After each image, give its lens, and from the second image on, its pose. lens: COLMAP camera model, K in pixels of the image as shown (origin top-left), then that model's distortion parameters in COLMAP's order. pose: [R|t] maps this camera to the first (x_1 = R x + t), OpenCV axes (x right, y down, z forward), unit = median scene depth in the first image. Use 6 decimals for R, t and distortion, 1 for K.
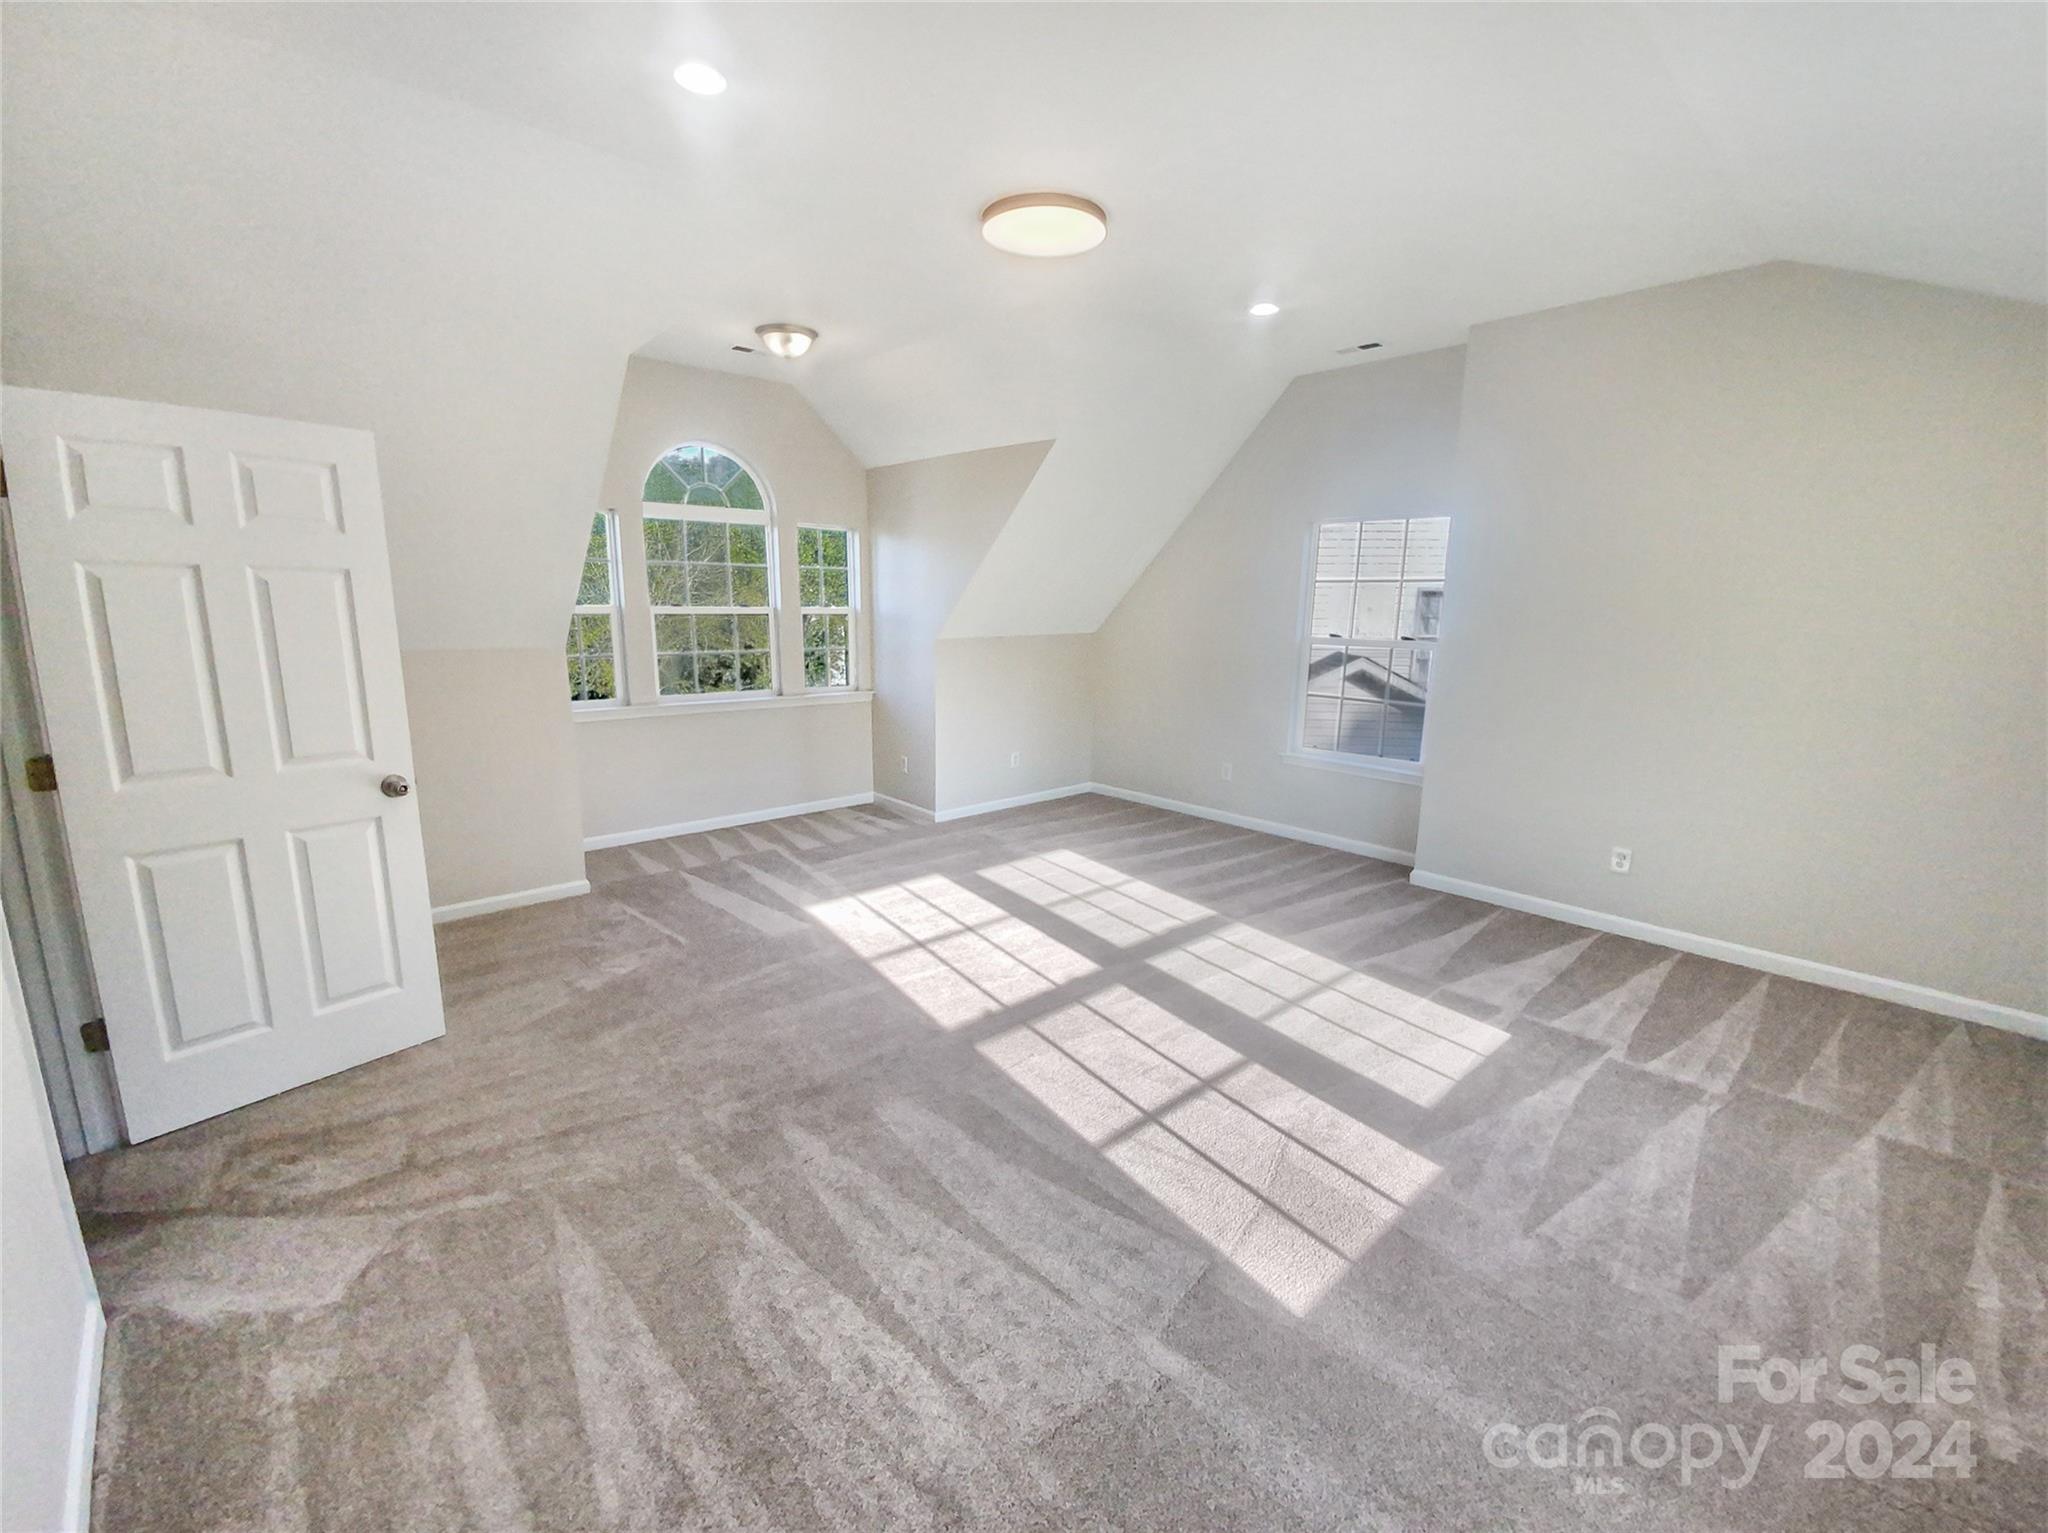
lens RADIAL K [[863.9, 0, 1024.0], [0, 863.9, 766.5], [0, 0, 1]] dist [-0.000264, -0.000211]
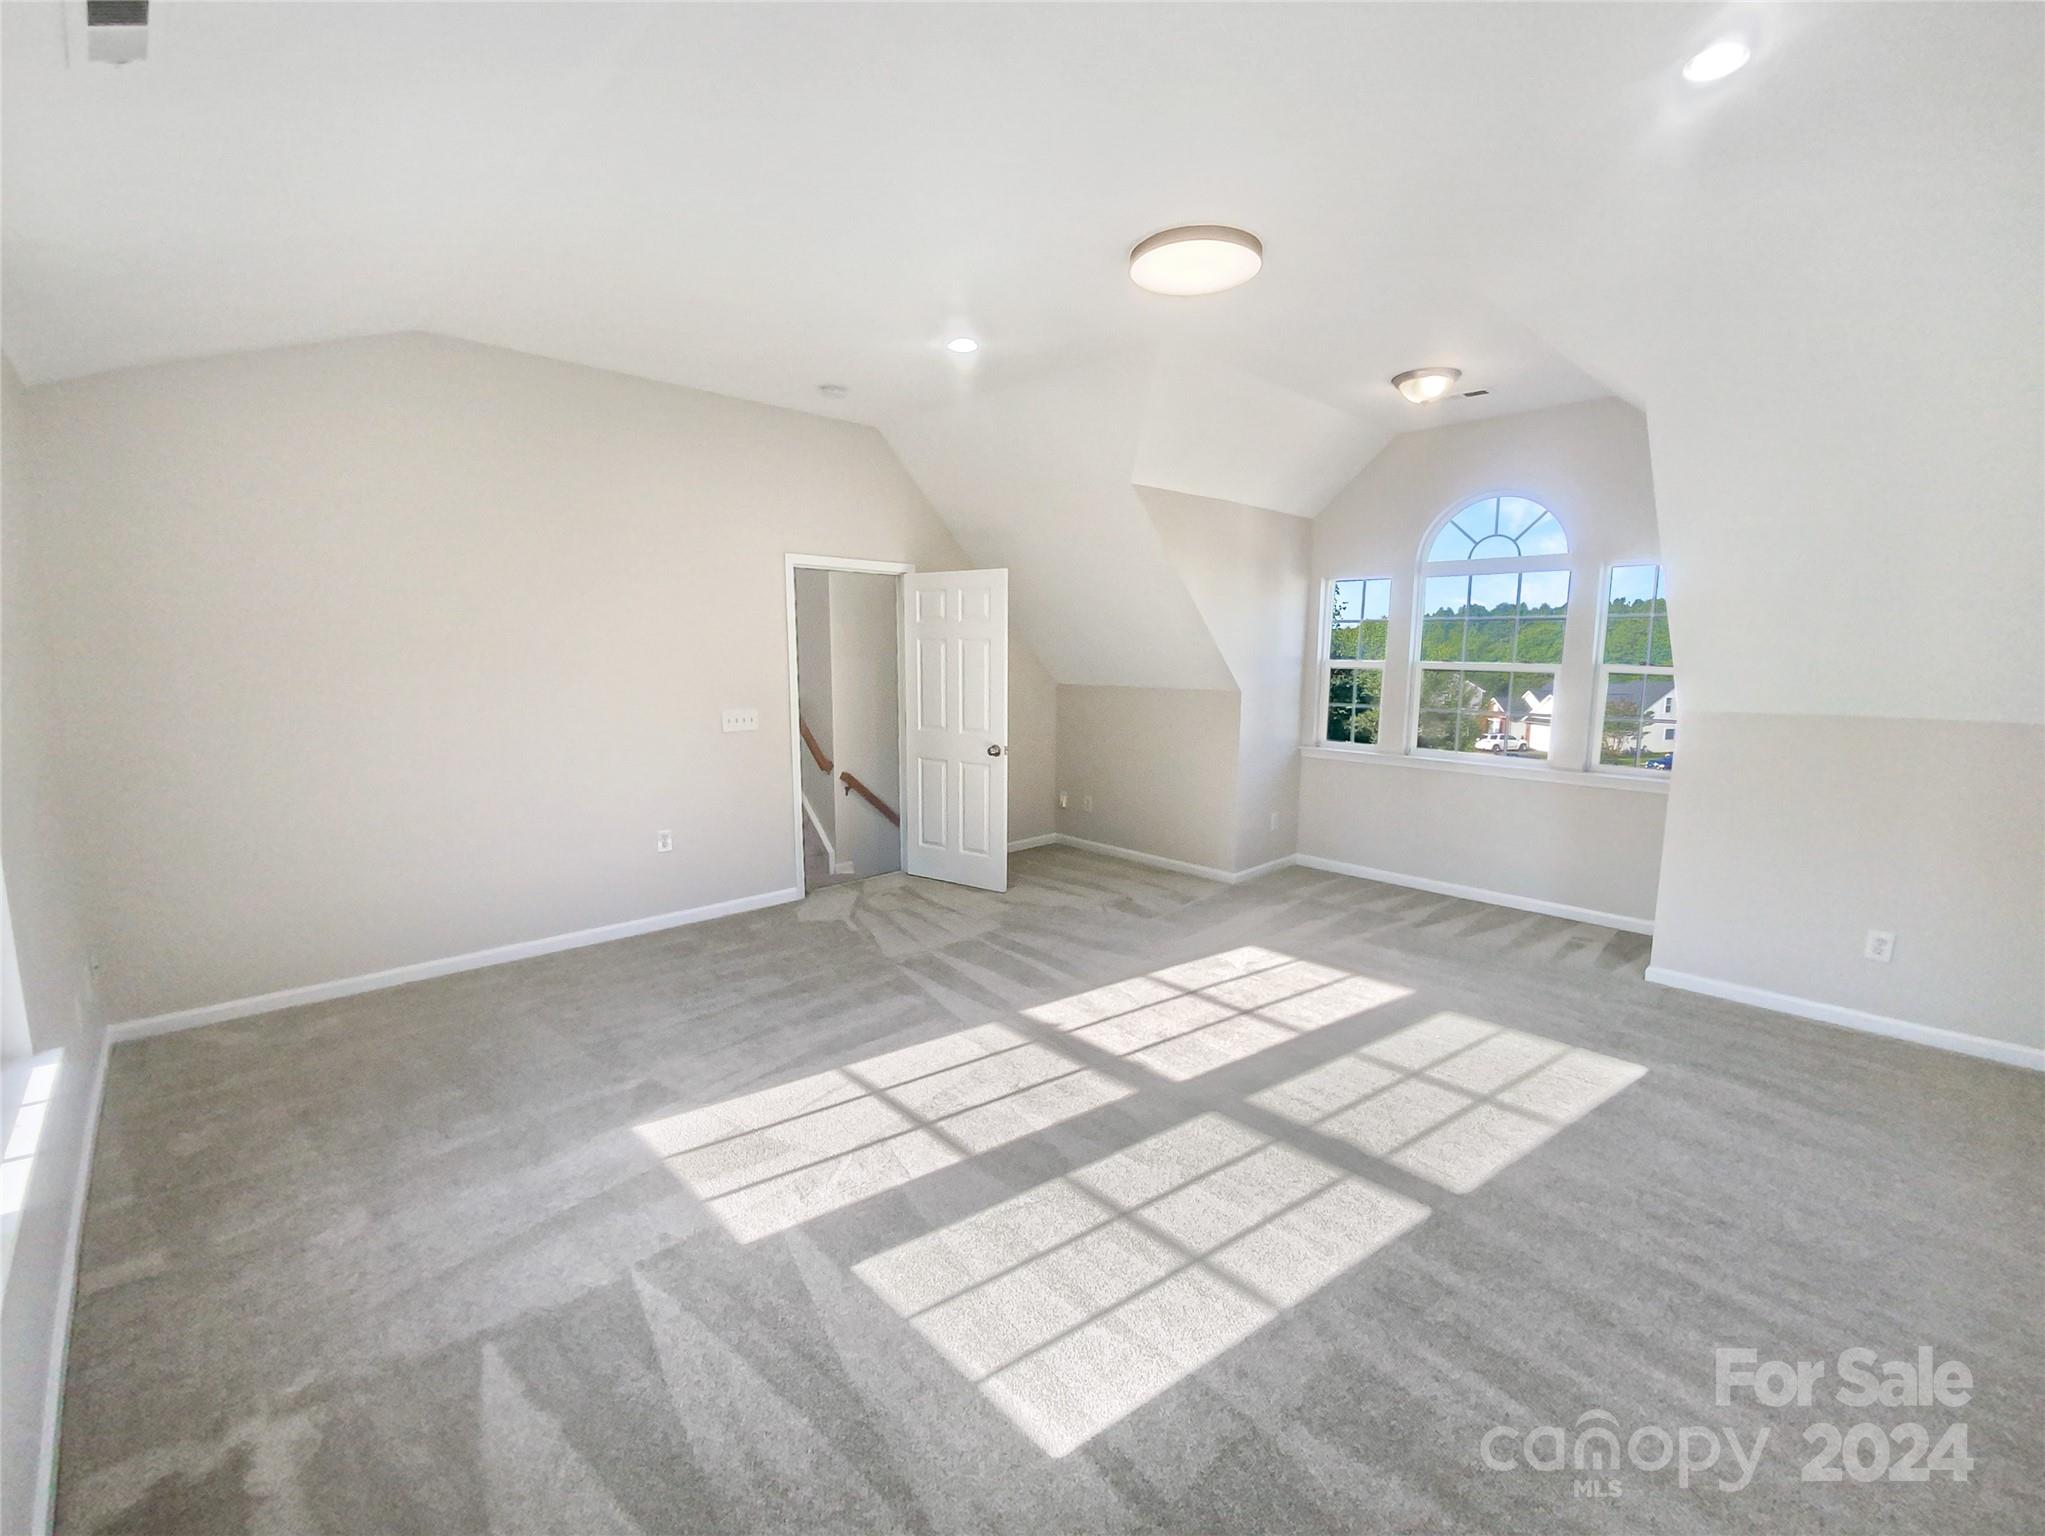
lens RADIAL K [[862.6, 0, 1022.5], [0, 862.6, 768.0], [0, 0, 1]] dist [-0.000264, -0.000211]
pose [[0.010638, 0.124677, -0.992140, 0.834083], [-0.193386, 0.973721, 0.120289, -0.129717], [0.981065, 0.190587, 0.034469, 0.719873]]
